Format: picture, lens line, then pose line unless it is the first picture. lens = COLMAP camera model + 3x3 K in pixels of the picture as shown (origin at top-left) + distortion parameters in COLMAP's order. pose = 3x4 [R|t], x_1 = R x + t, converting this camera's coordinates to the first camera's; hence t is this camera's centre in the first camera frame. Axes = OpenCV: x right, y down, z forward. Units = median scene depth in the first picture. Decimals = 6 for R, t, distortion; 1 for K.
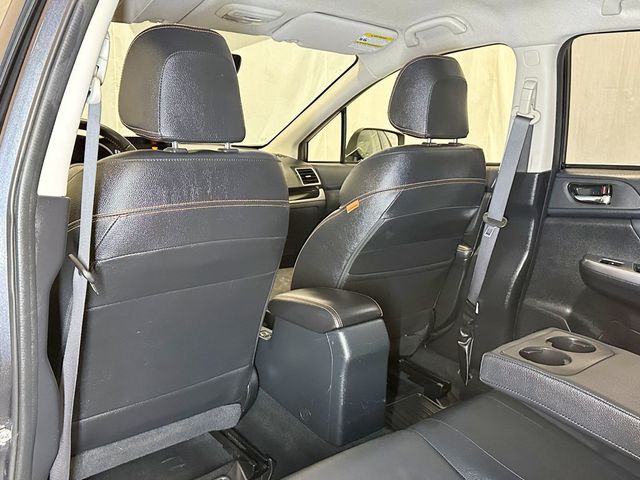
lens RADIAL K [[614.2, 0, 320.0], [0, 614.2, 240.0], [0, 0, 1]] dist [0.158809, -0.346431]
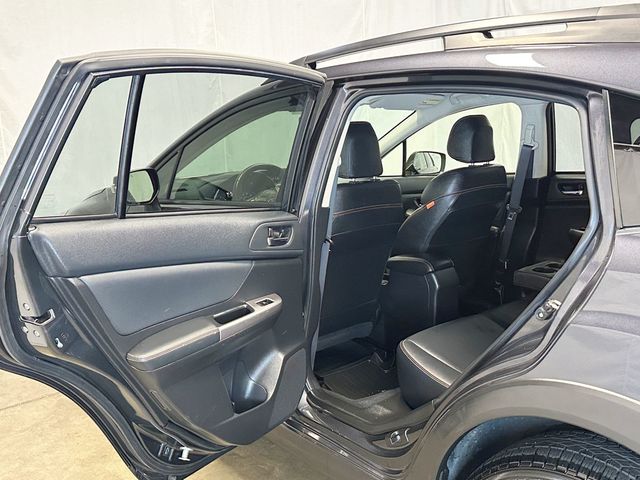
lens RADIAL K [[614.2, 0, 320.0], [0, 614.2, 240.0], [0, 0, 1]] dist [0.158809, -0.346431]
pose [[0.998054, -0.056458, -0.026468, -0.199283], [0.056433, 0.998405, -0.001691, 0.026176], [0.026522, 0.000194, 0.999648, -0.683669]]
